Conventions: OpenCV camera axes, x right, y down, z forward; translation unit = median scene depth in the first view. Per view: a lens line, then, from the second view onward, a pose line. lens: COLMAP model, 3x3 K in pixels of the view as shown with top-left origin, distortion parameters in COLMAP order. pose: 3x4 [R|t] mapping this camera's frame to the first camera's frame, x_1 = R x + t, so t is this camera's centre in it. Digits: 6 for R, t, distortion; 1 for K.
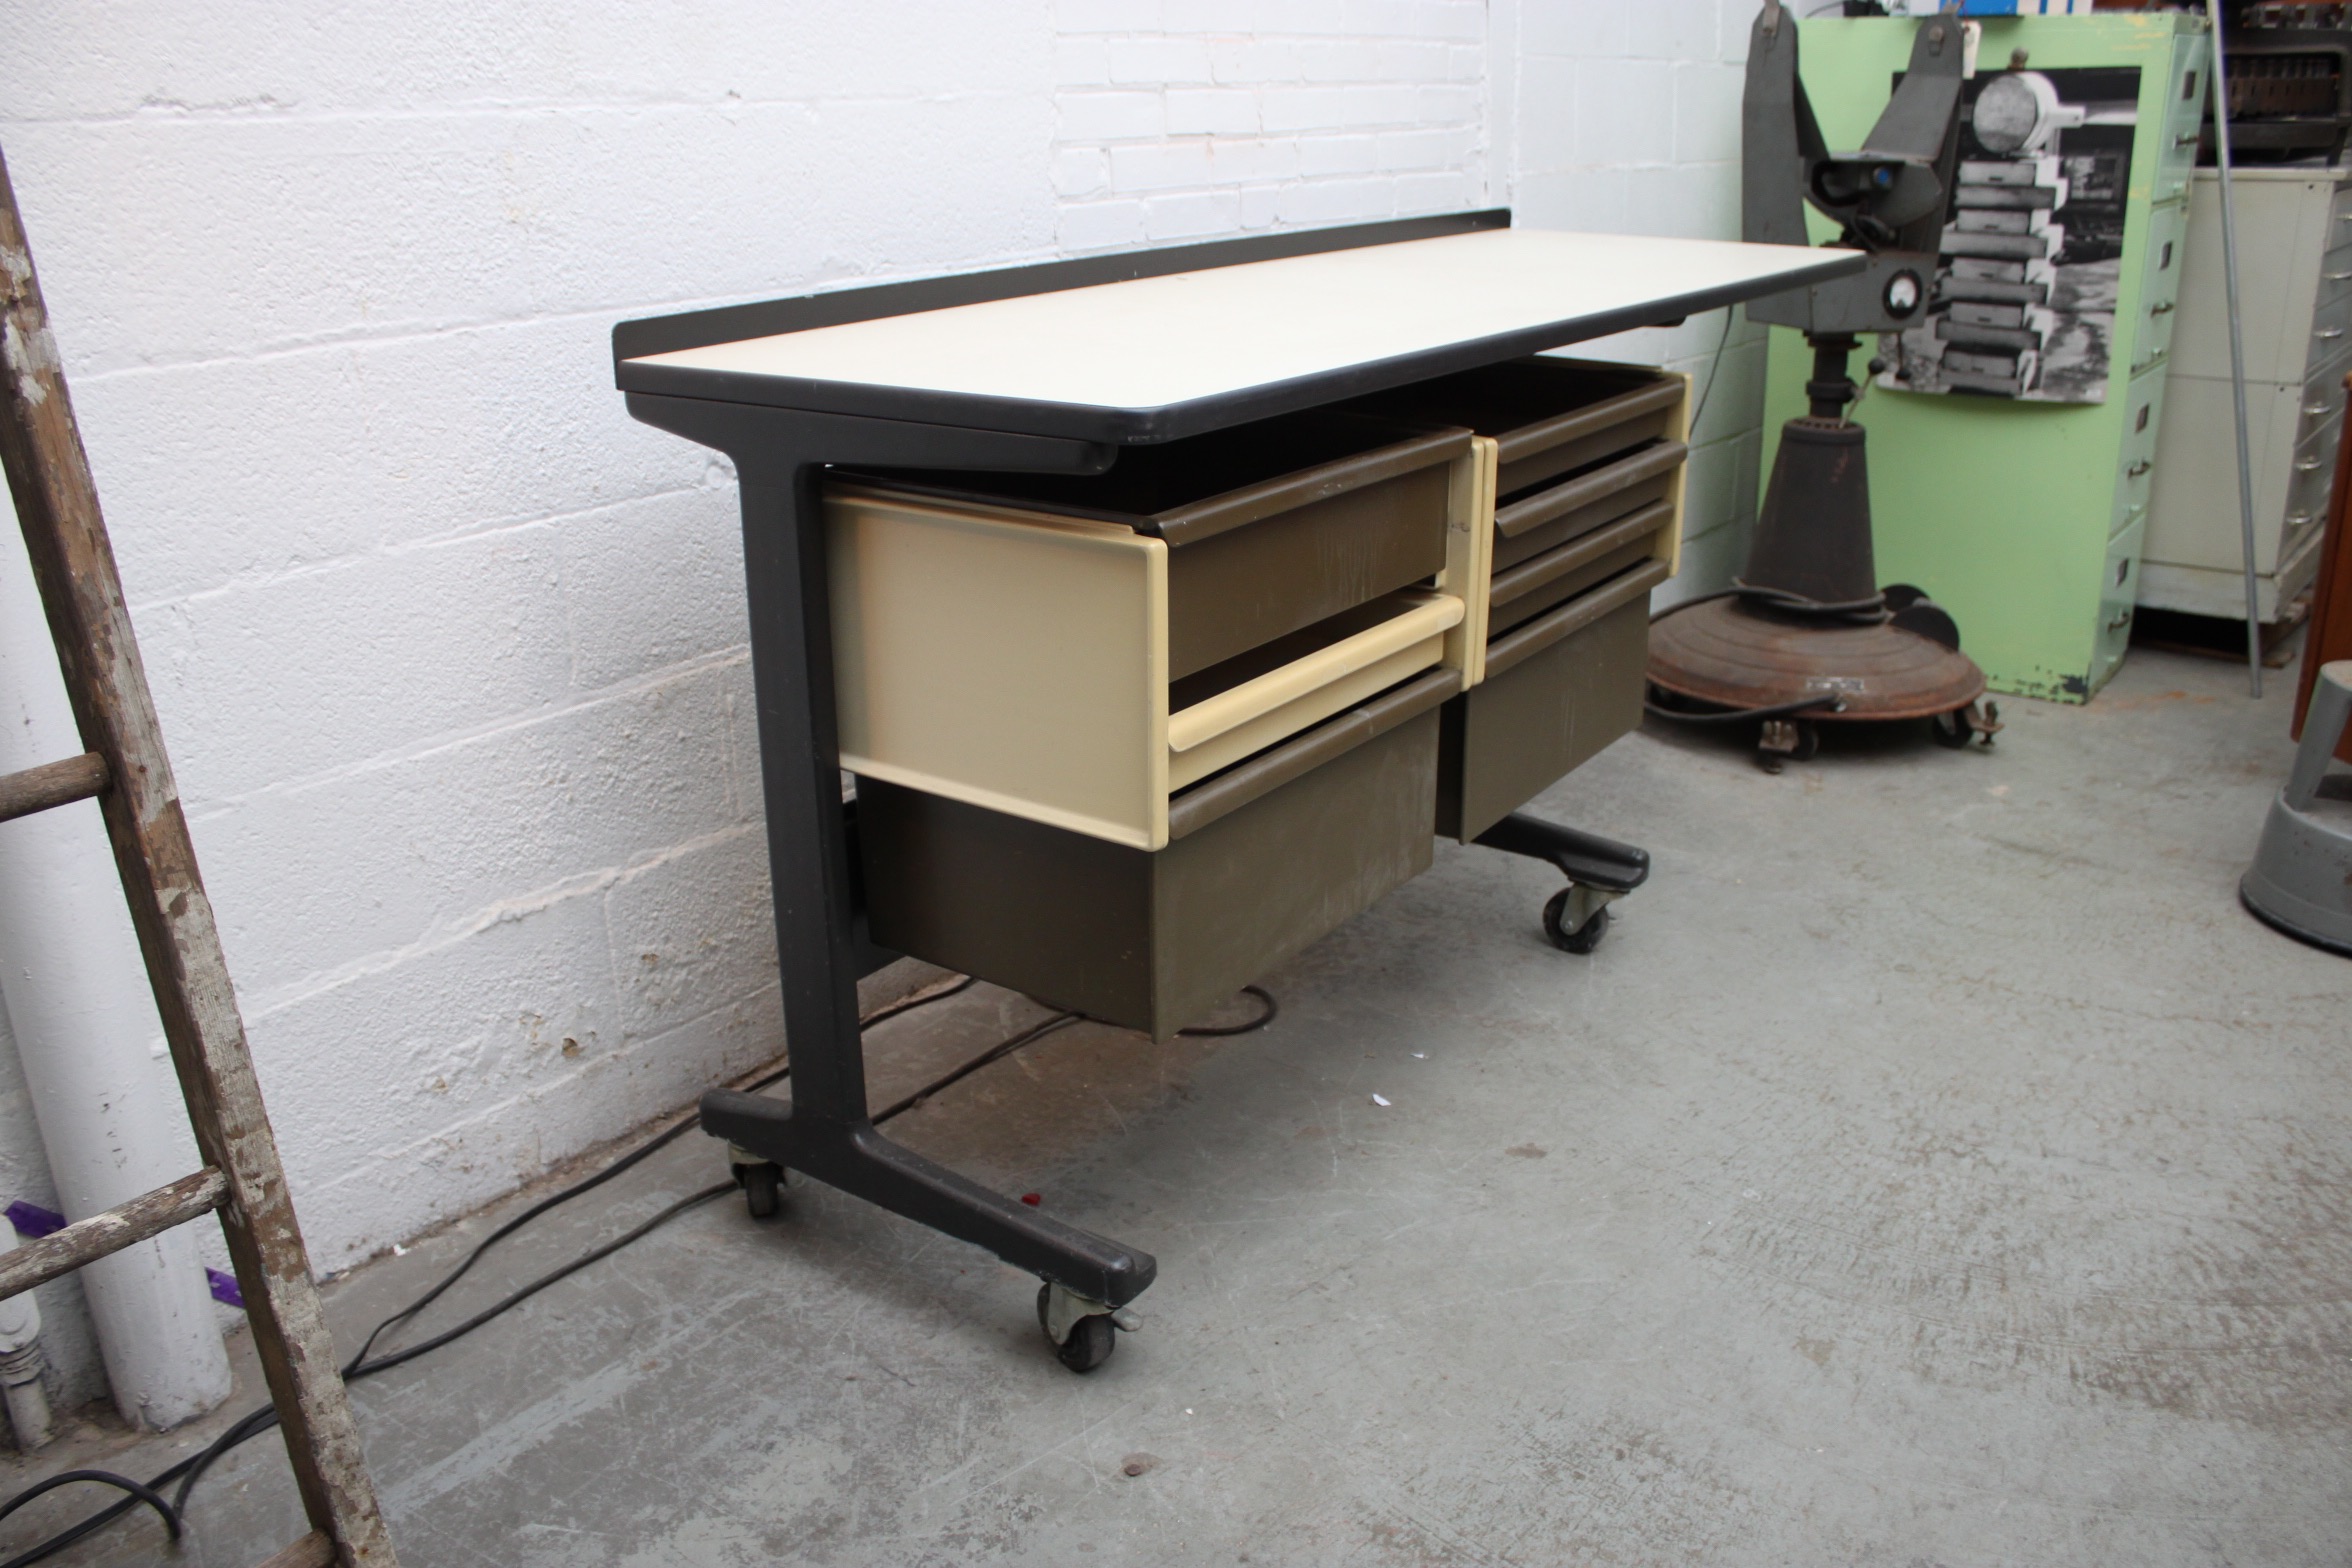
lens RADIAL K [[1943.8, 0, 1179.0], [0, 1943.8, 806.0], [0, 0, 1]] dist [-0.165264, 0.137261]
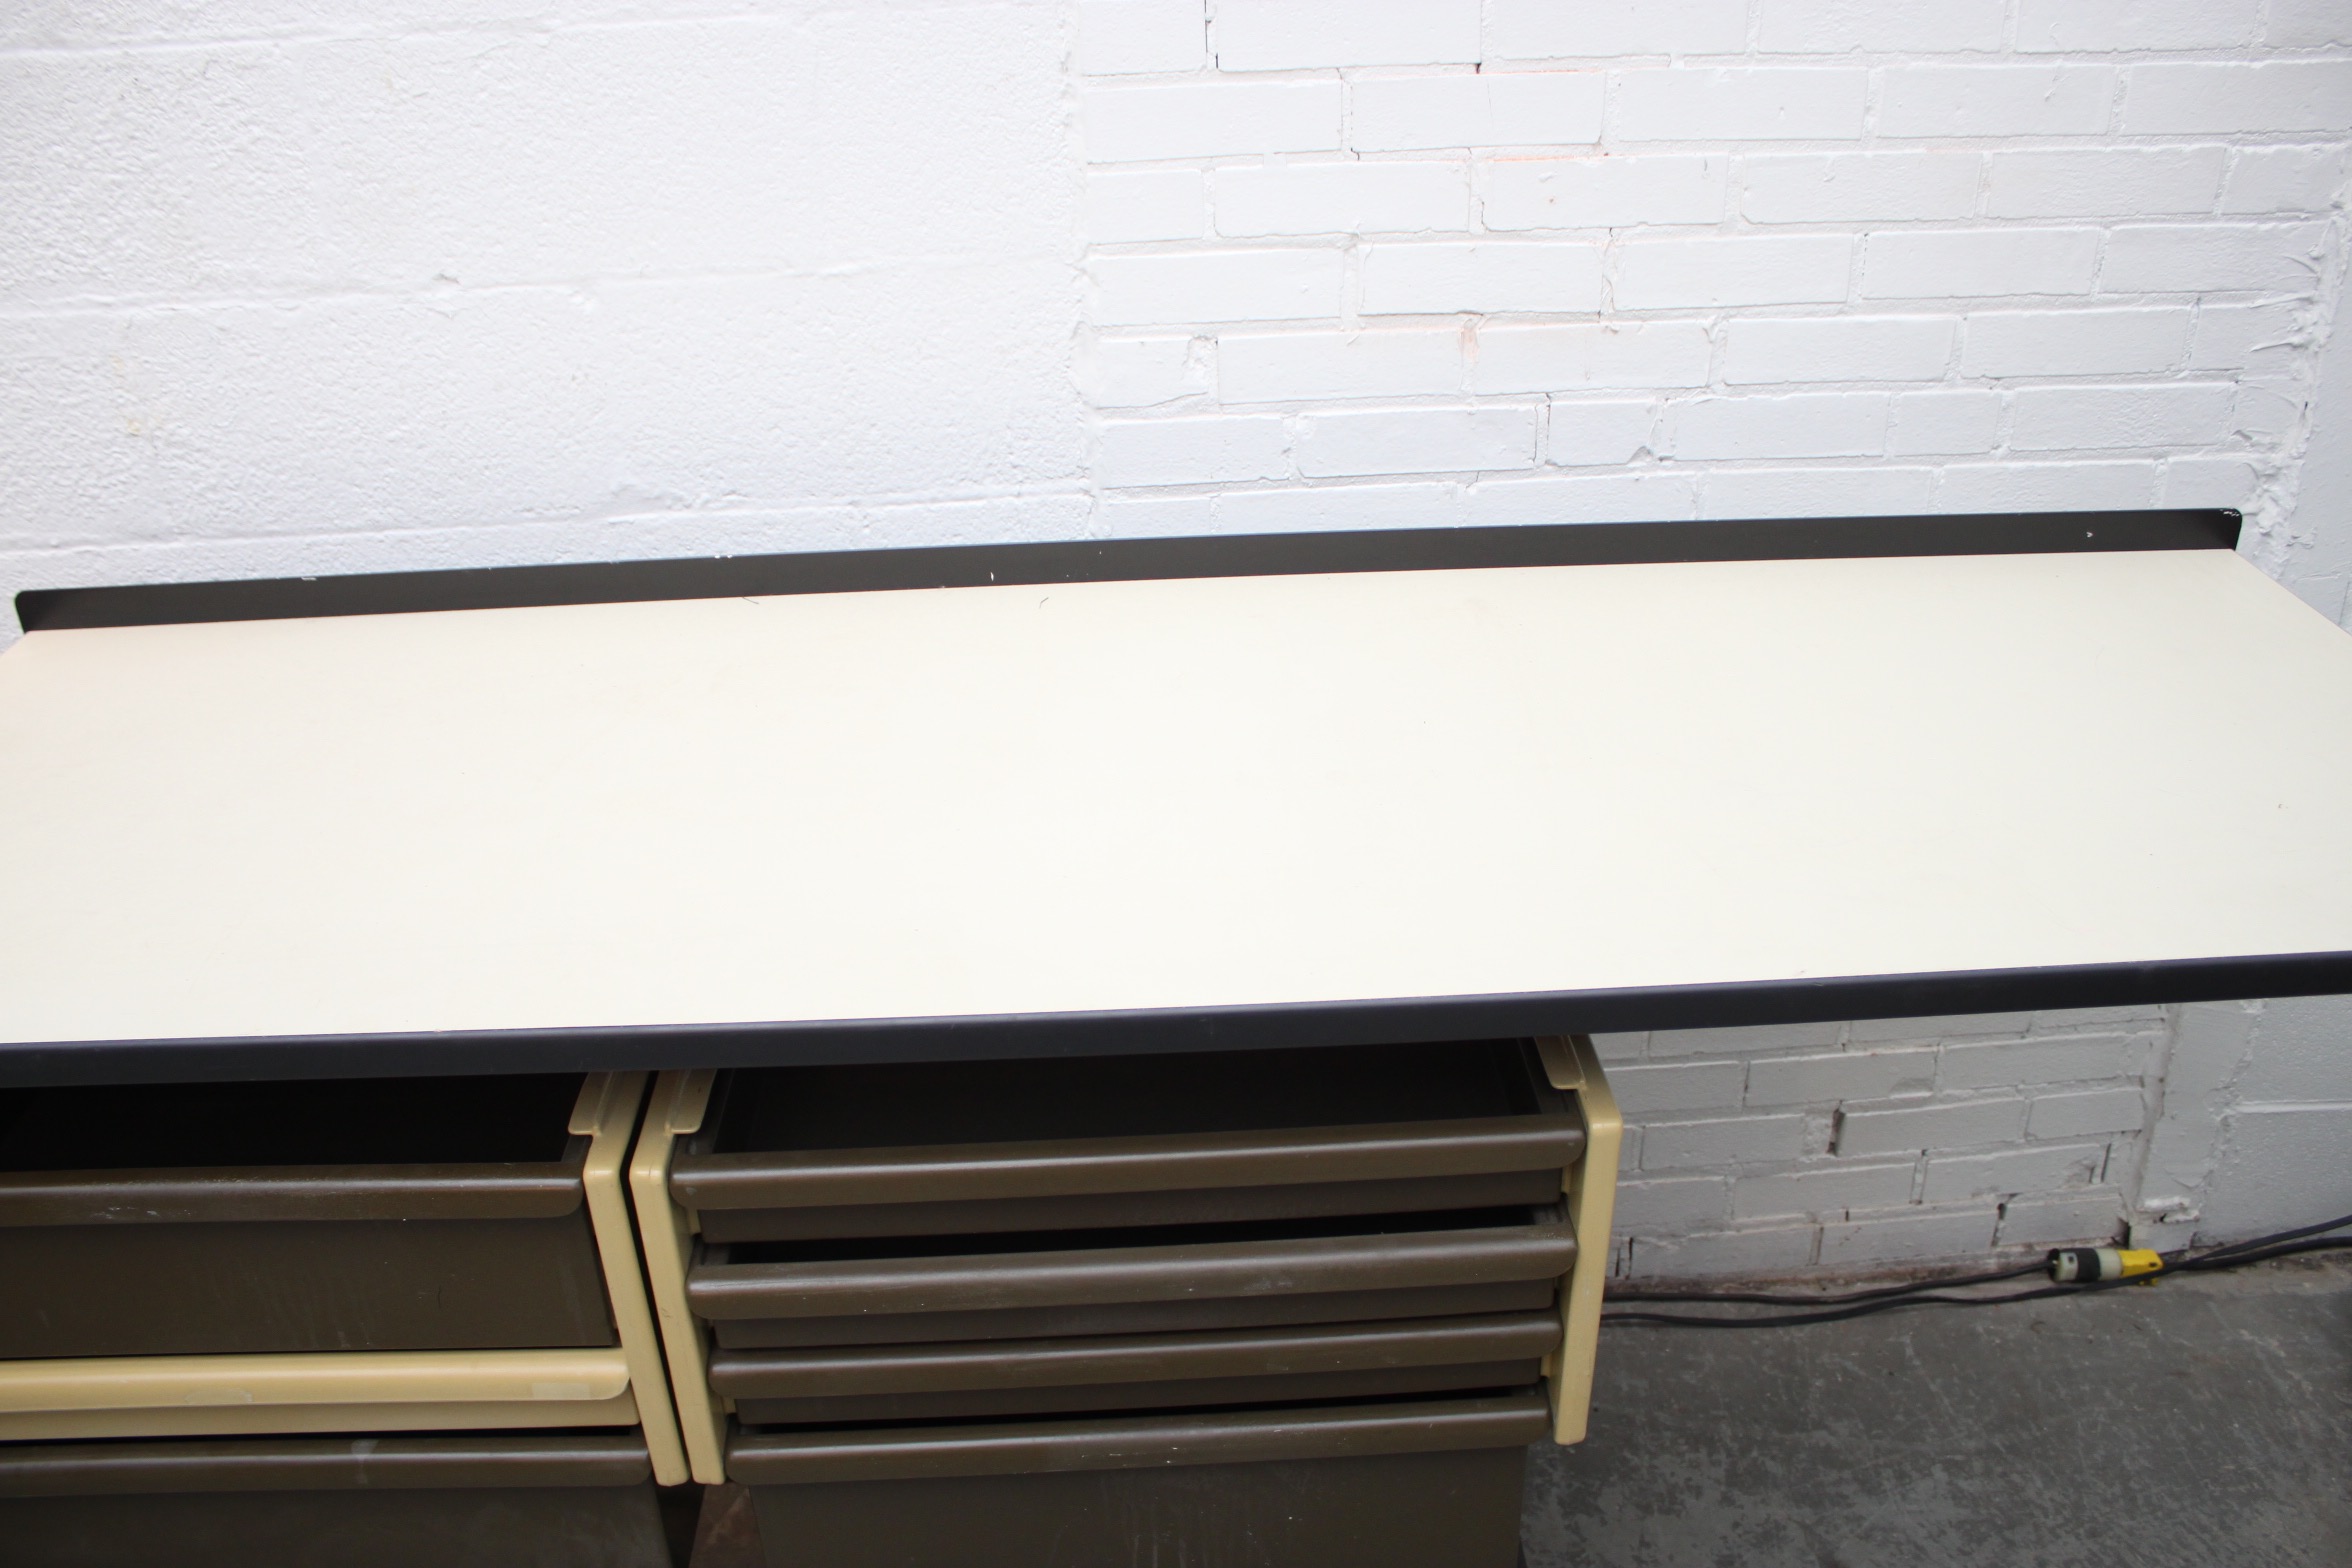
lens RADIAL K [[1943.8, 0, 1179.0], [0, 1943.8, 806.0], [0, 0, 1]] dist [-0.165264, 0.137261]
pose [[0.666194, 0.344586, -0.661398, 0.575069], [-0.247687, 0.938746, 0.239599, -0.465992], [0.703446, 0.004200, 0.710736, 0.723233]]
